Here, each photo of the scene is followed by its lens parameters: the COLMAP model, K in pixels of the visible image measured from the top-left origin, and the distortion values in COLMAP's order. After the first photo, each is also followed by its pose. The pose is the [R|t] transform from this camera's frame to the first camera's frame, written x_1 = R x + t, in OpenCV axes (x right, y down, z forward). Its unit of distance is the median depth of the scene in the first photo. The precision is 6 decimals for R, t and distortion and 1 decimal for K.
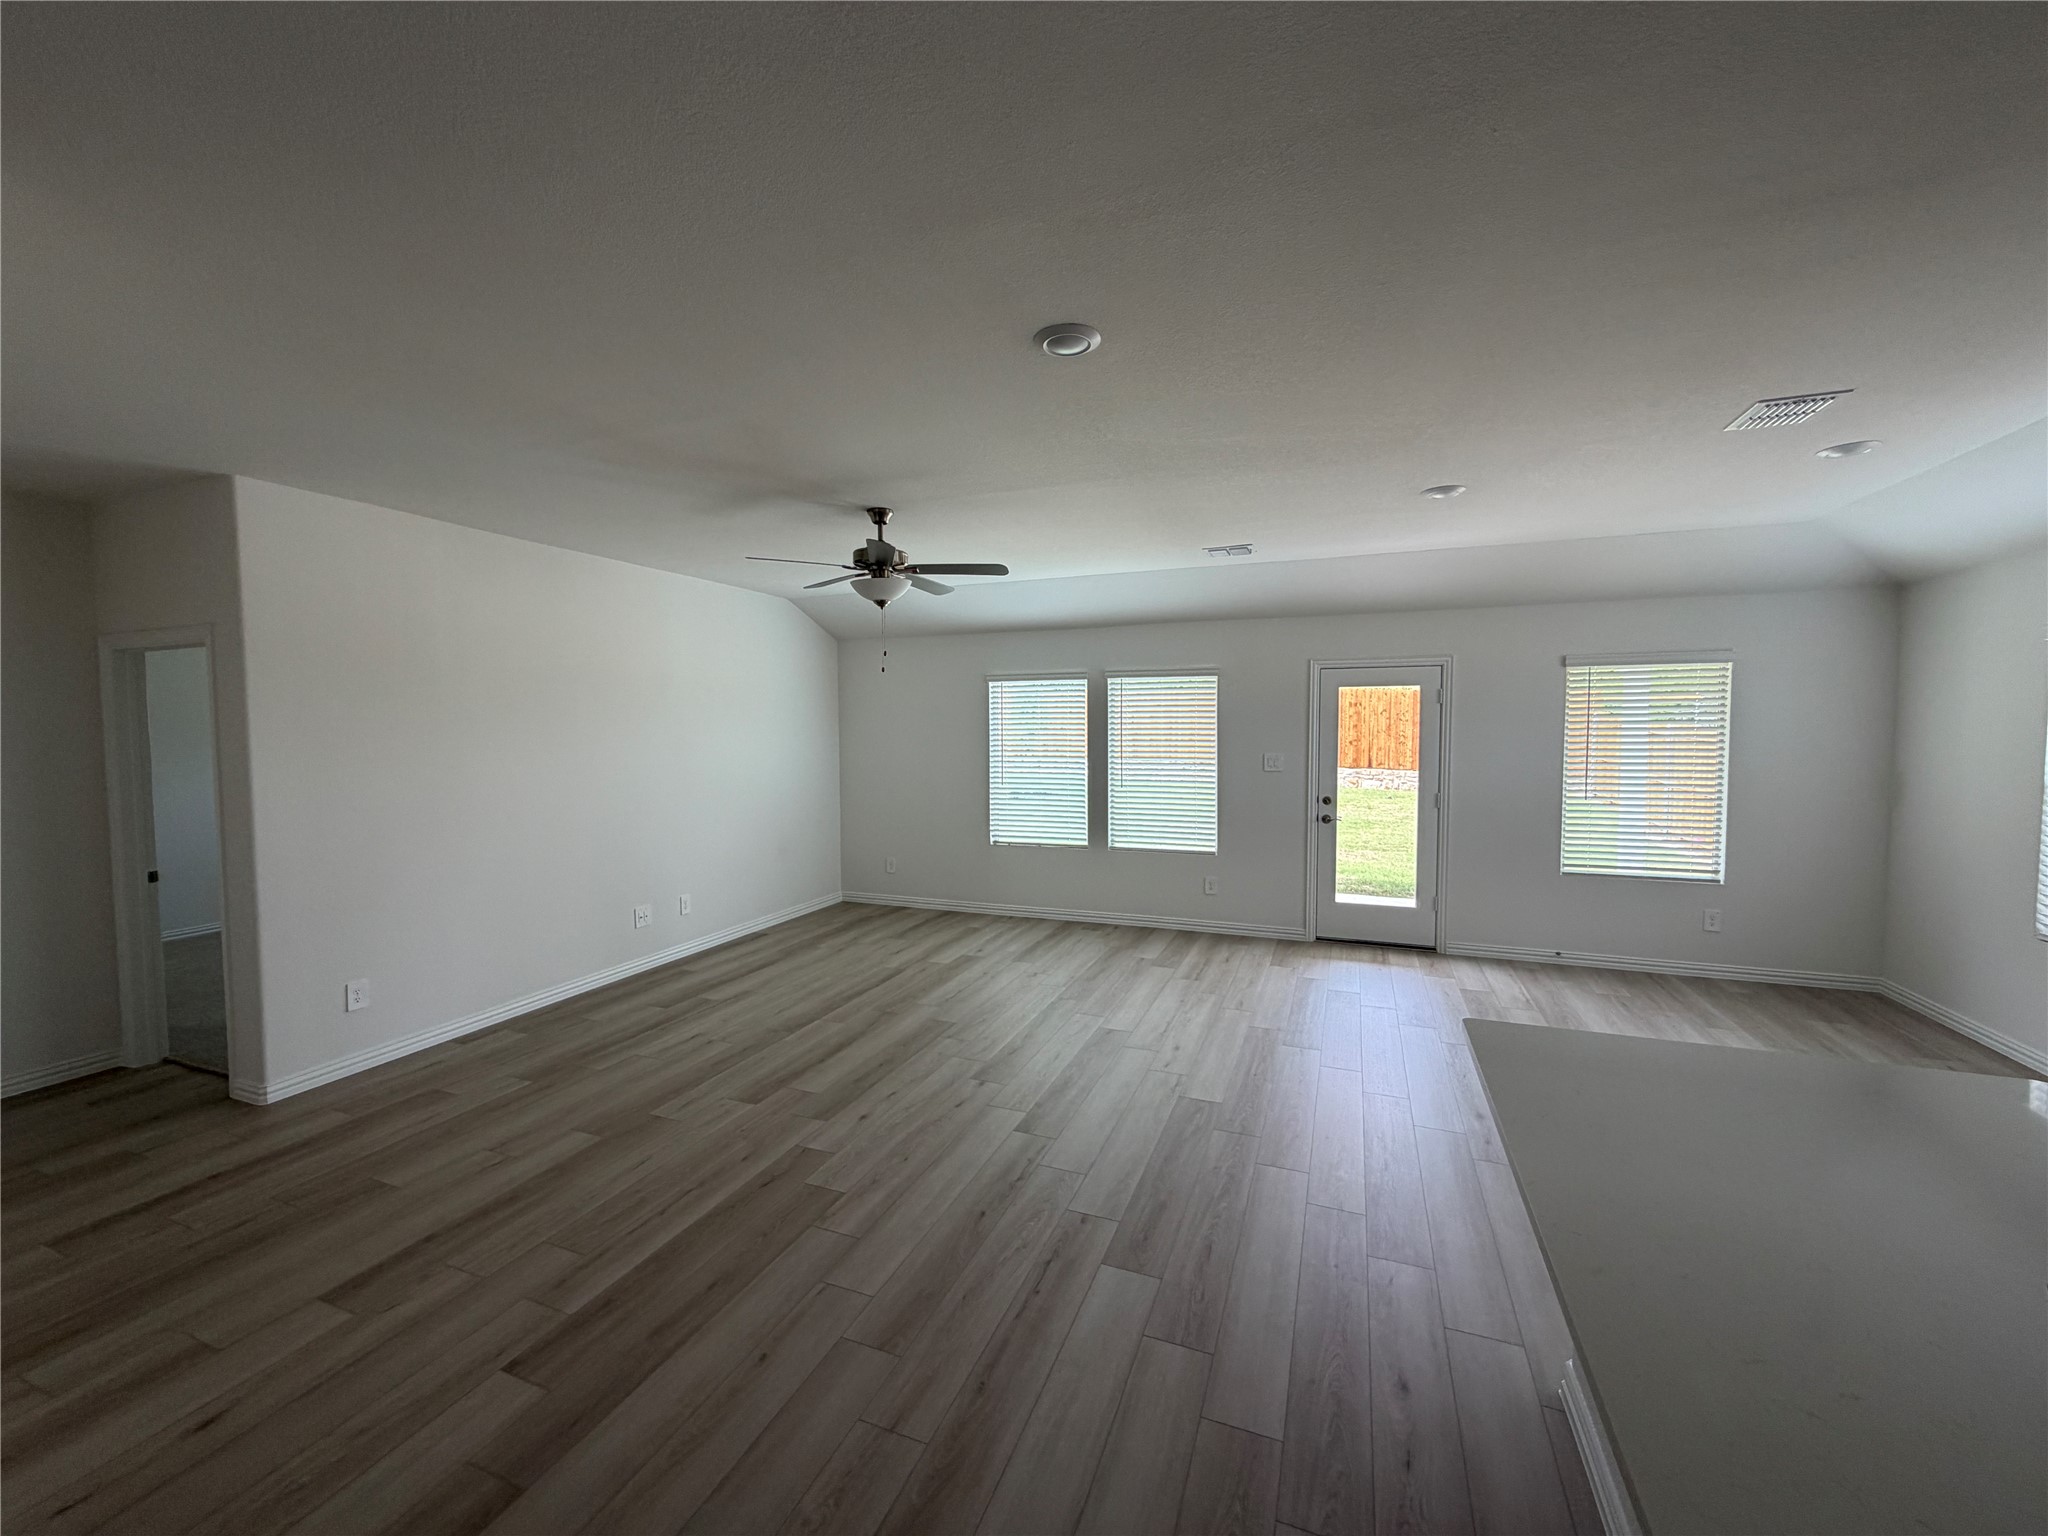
lens RADIAL K [[819.0, 0, 1023.6], [0, 819.0, 772.6], [0, 0, 1]] dist [-0.000237, 0.000507]
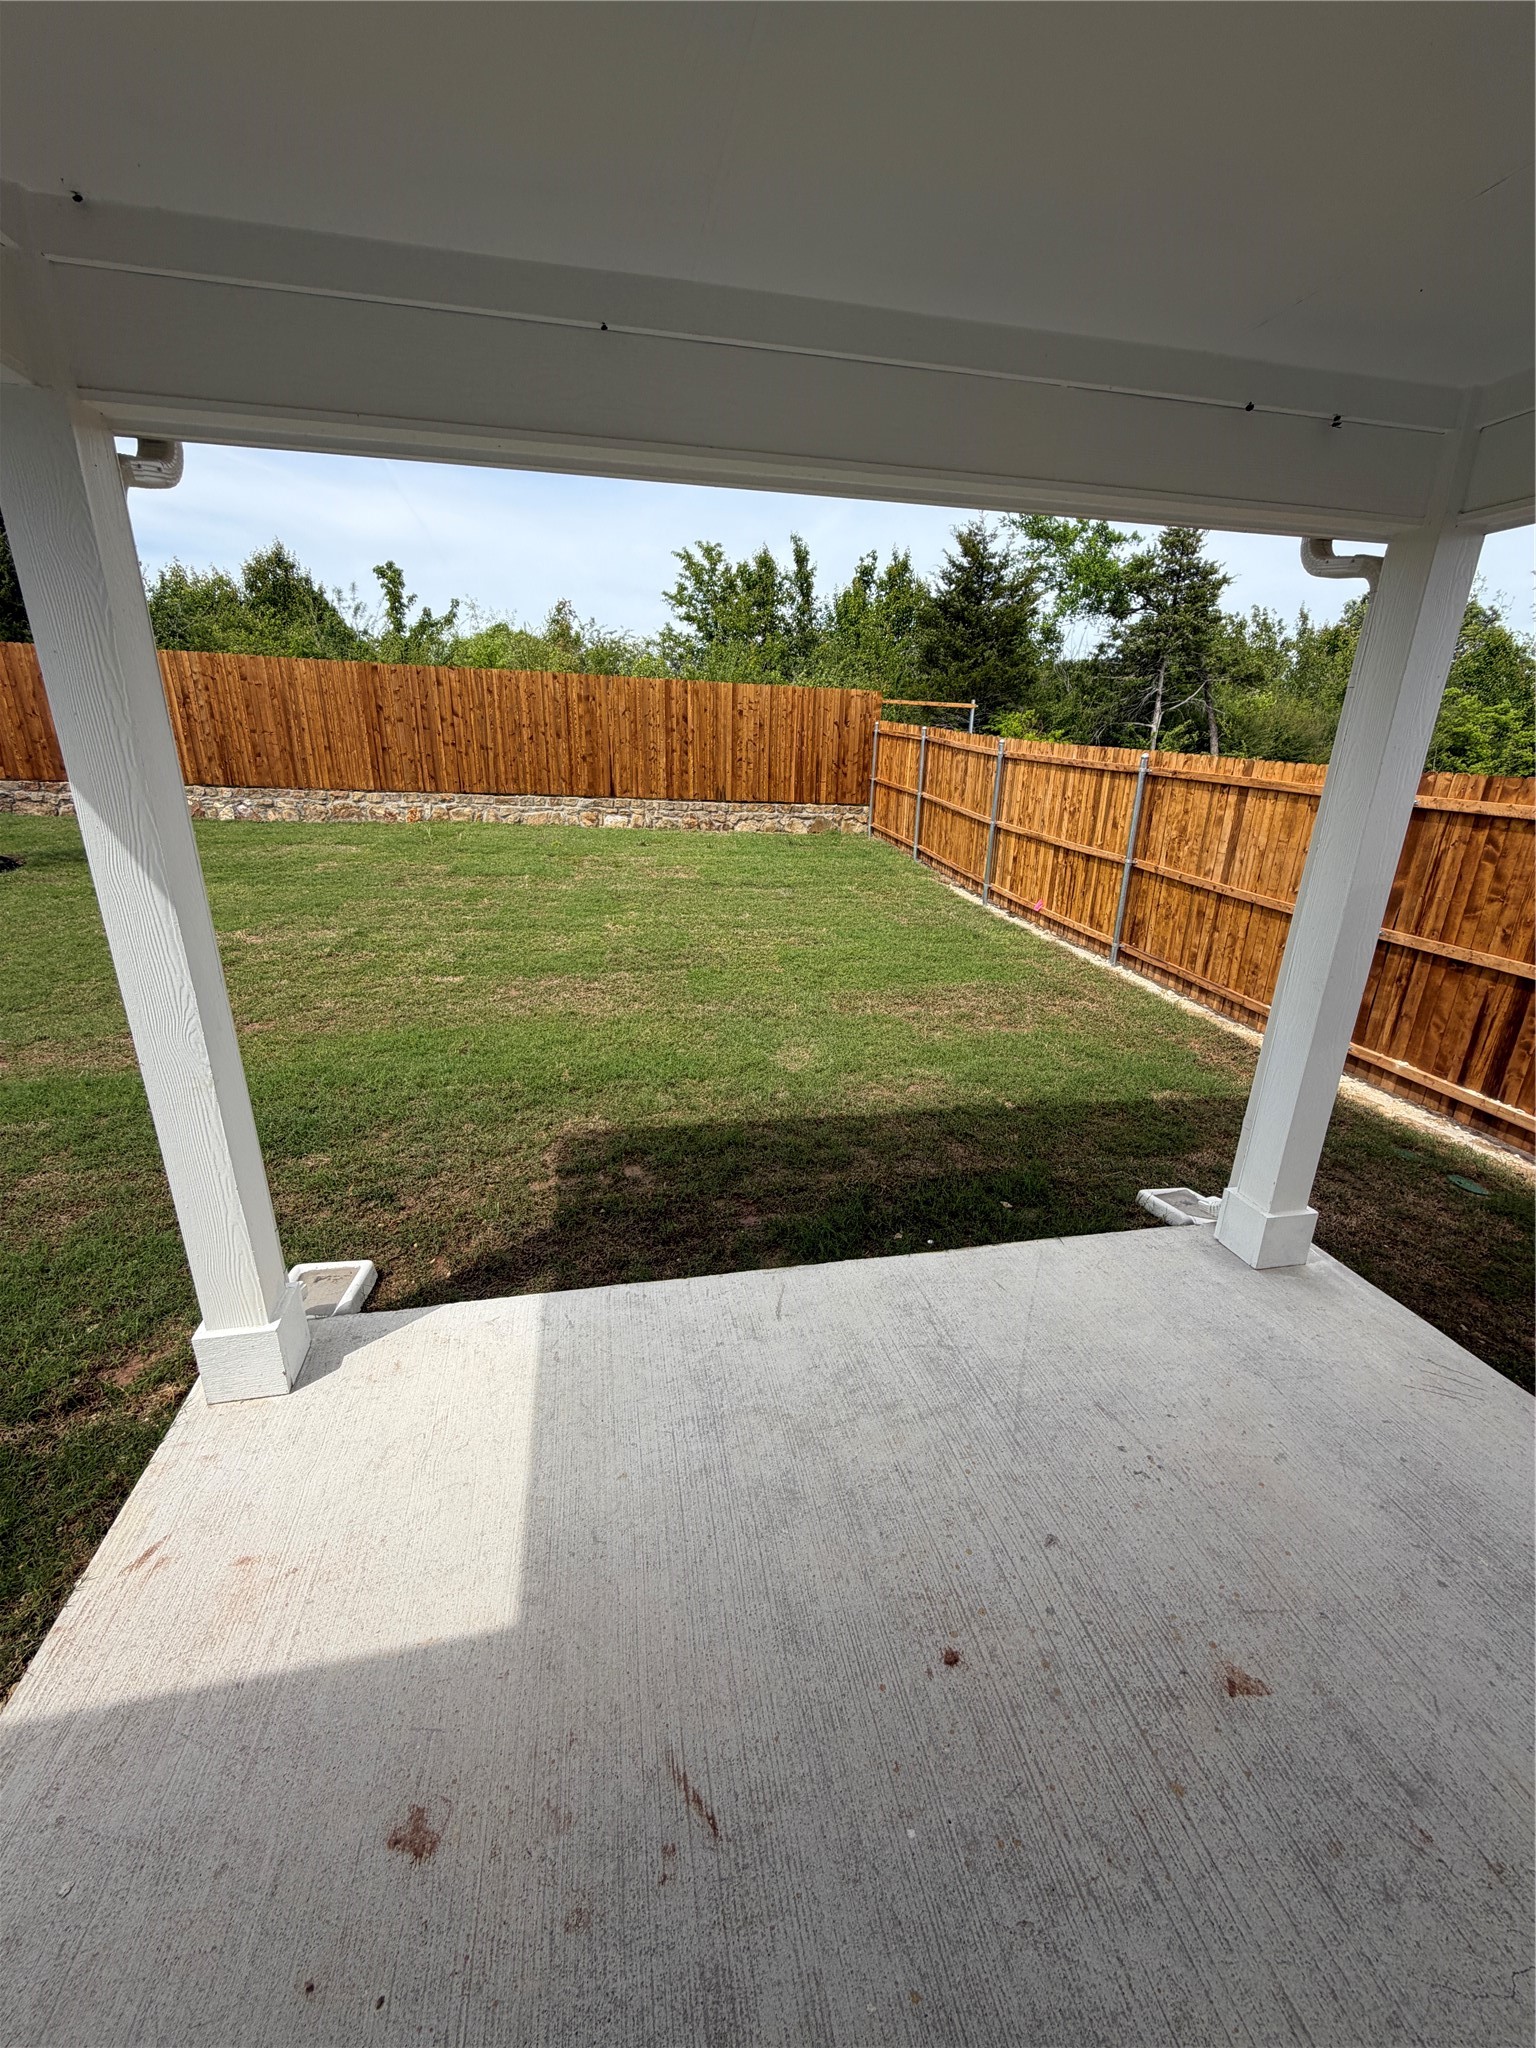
lens RADIAL K [[819.0, 0, 771.5], [0, 819.0, 1014.8], [0, 0, 1]] dist [-0.000237, 0.000507]
pose [[0.830838, -0.162002, 0.532413, 0.437581], [0.007847, 0.960007, 0.279865, -0.070302], [-0.556459, -0.228344, 0.798882, 1.061909]]
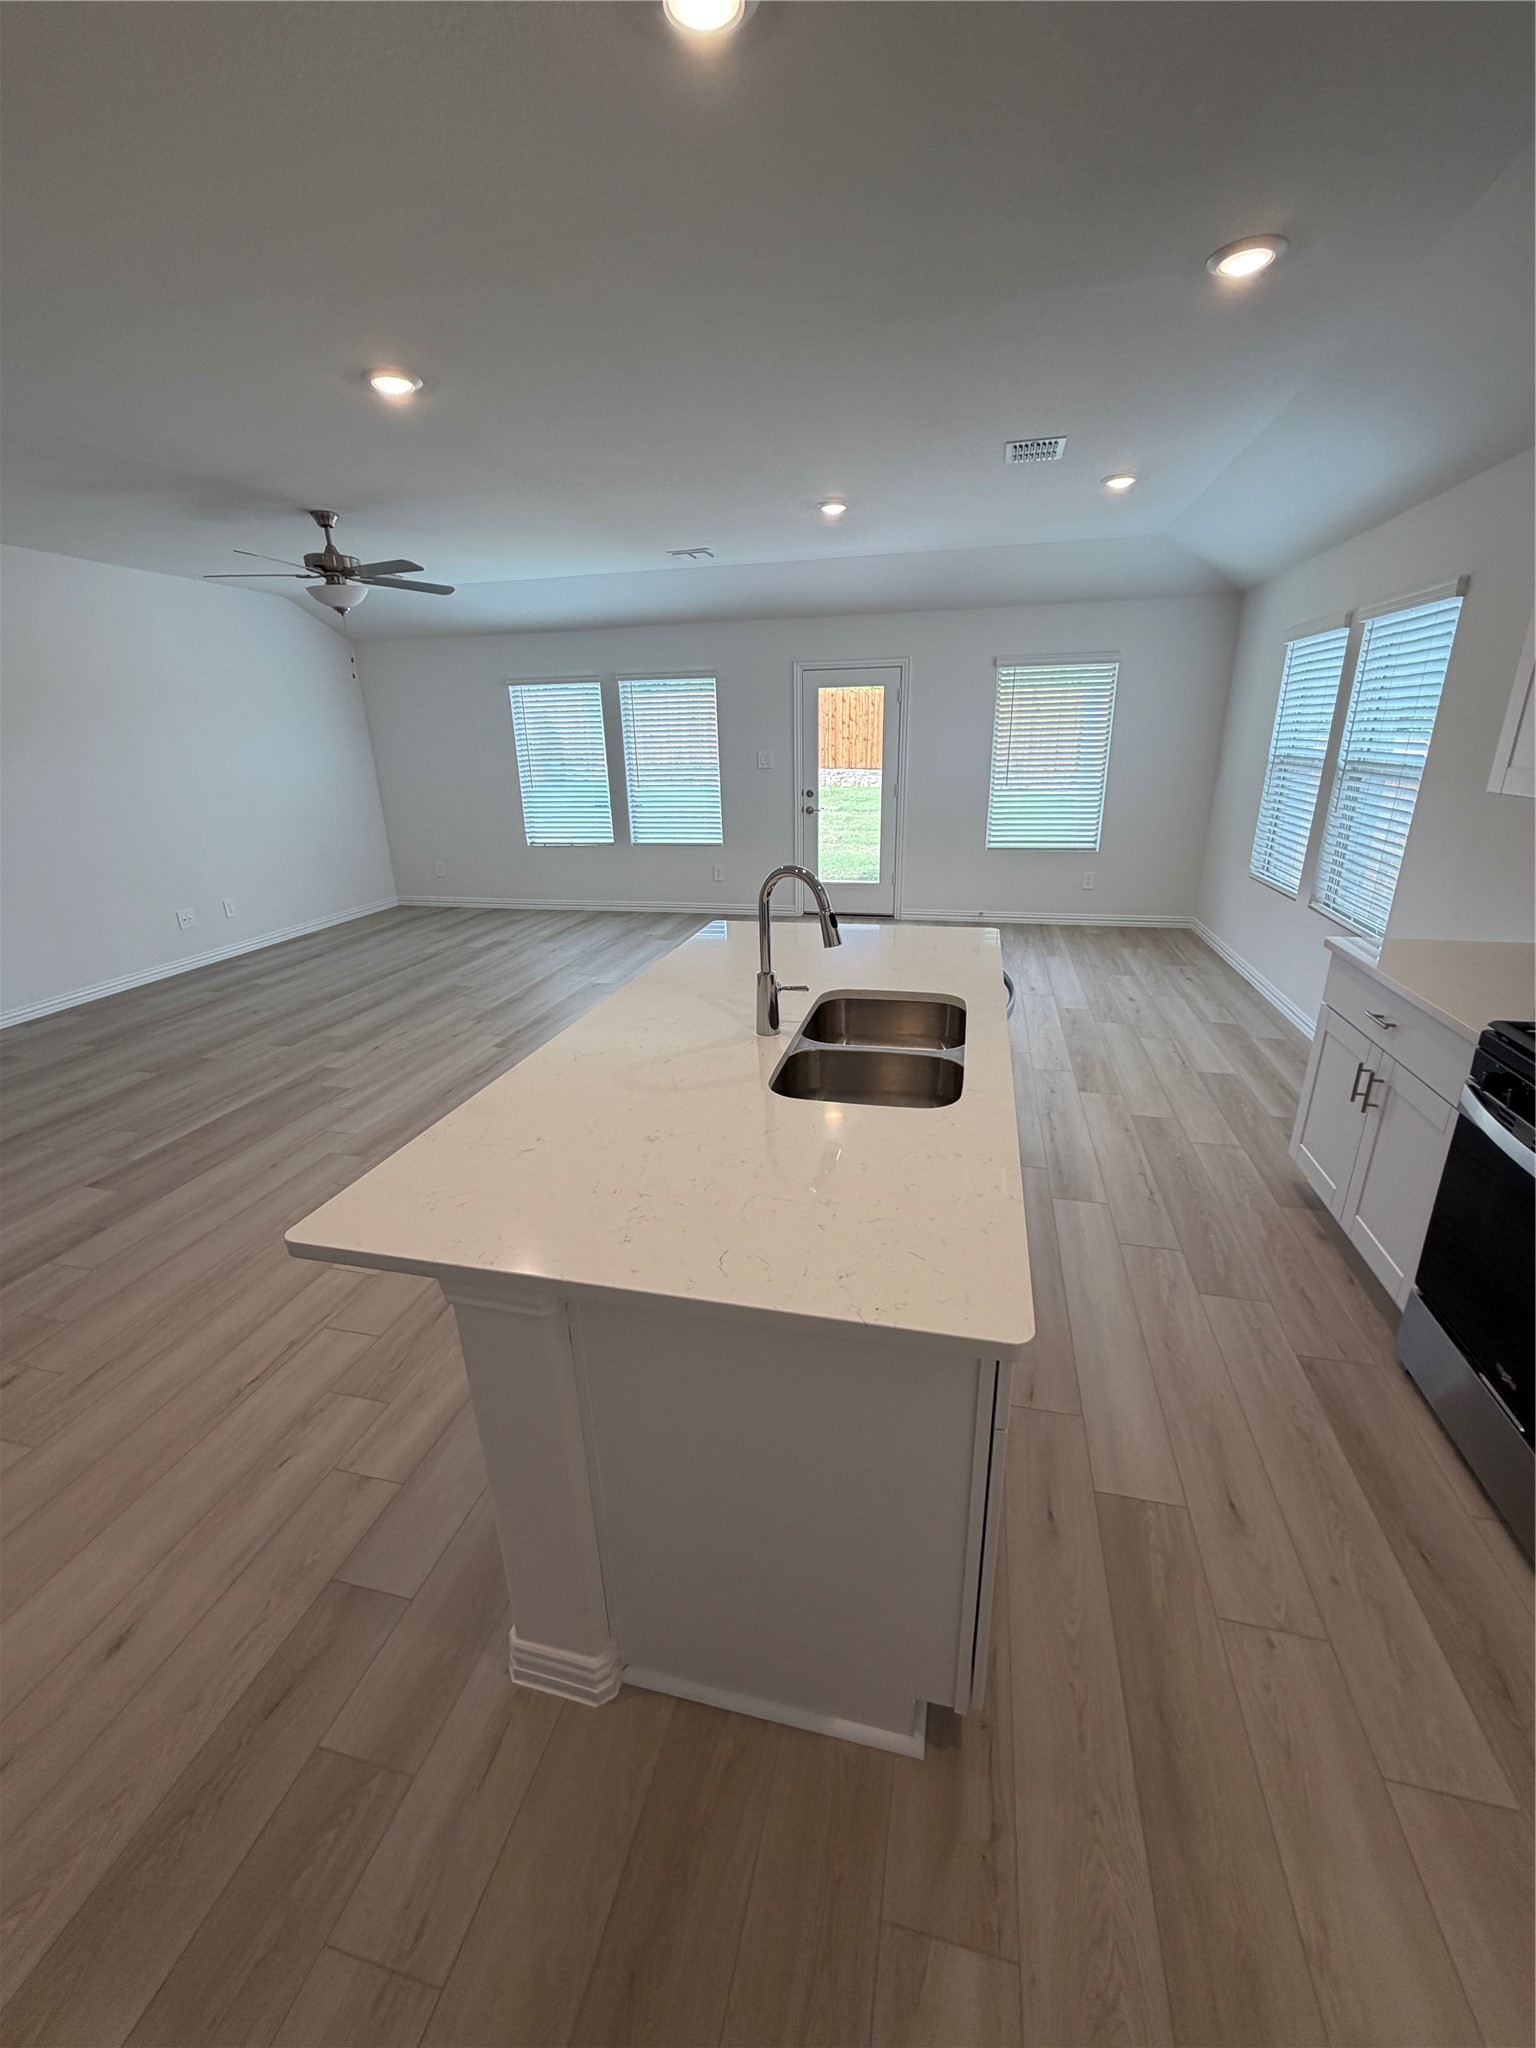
lens RADIAL K [[819.0, 0, 773.4], [0, 819.0, 1022.9], [0, 0, 1]] dist [-0.000237, 0.000507]
pose [[0.989243, -0.064082, 0.131499, 0.154605], [0.024878, 0.959545, 0.280454, 0.020189], [-0.144151, -0.274165, 0.950817, -0.188702]]
